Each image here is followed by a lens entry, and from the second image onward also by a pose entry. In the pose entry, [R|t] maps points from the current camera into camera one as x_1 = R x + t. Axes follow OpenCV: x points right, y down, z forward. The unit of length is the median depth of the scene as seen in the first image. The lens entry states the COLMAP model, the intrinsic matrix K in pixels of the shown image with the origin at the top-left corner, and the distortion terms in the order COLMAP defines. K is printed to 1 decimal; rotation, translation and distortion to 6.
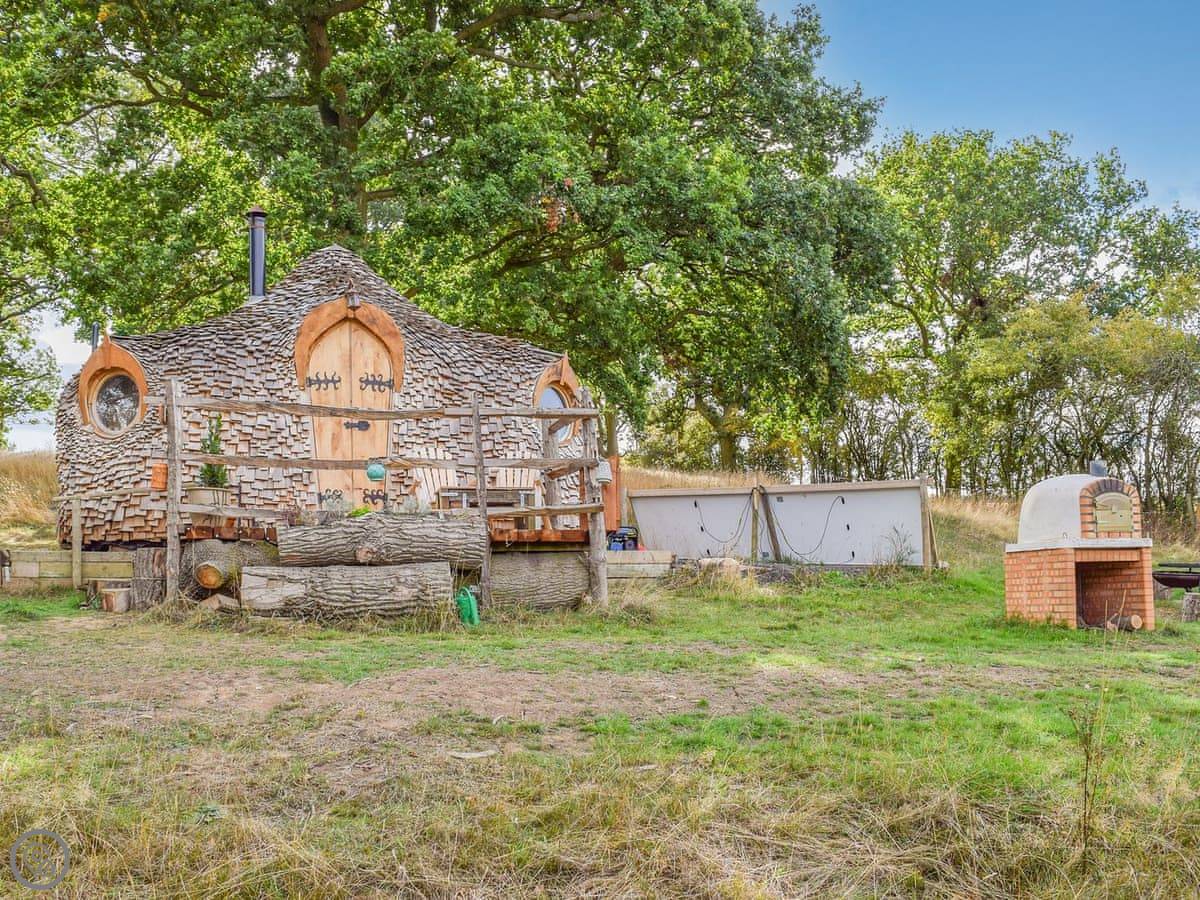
lens RADIAL K [[1104.3, 0, 599.7], [0, 1104.3, 526.9], [0, 0, 1]] dist [-0.079384, 0.001500]
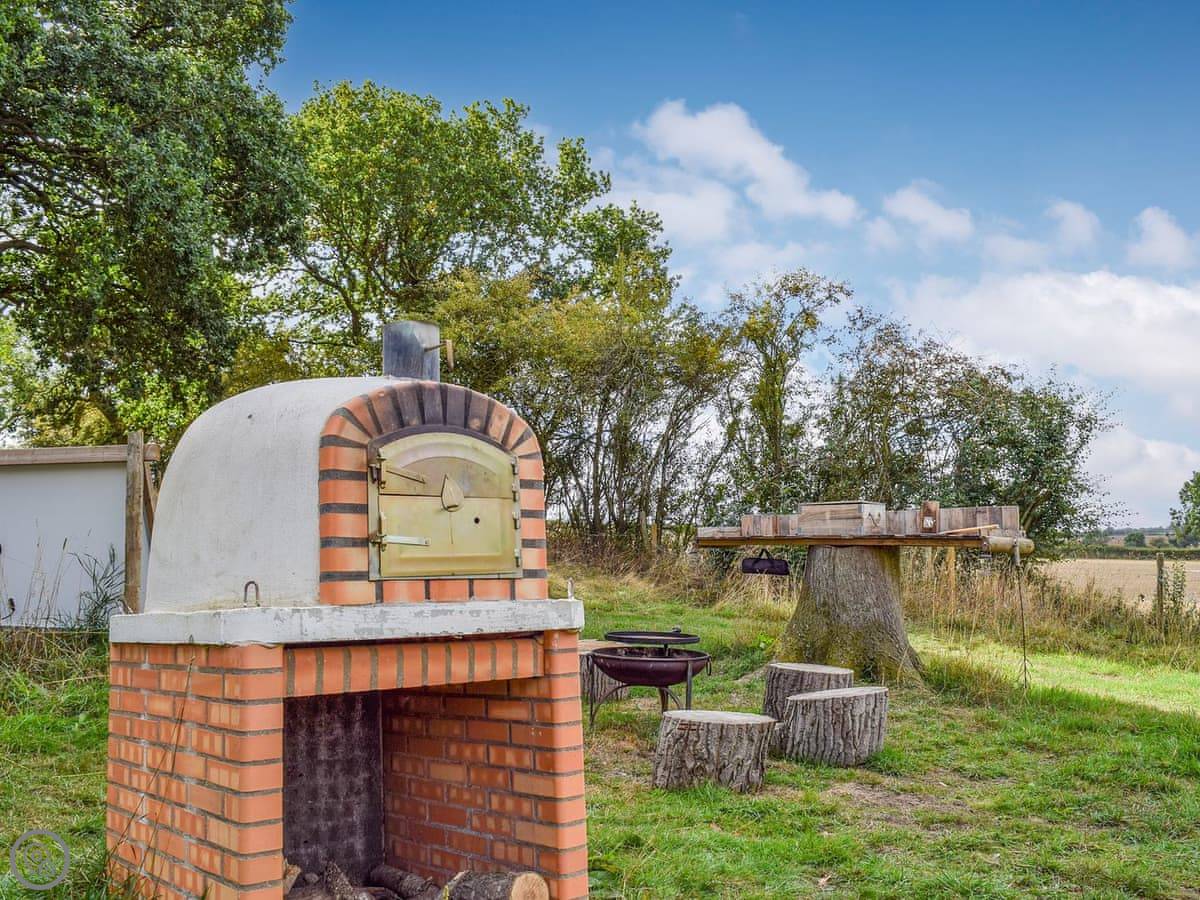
lens RADIAL K [[1212.3, 0, 559.0], [0, 1212.3, 506.1], [0, 0, 1]] dist [-0.097988, 0.021749]
pose [[0.905979, 0.027310, 0.422441, 0.089087], [-0.012737, 0.999224, -0.037281, -0.000587], [-0.423131, 0.028395, 0.905624, 0.171770]]
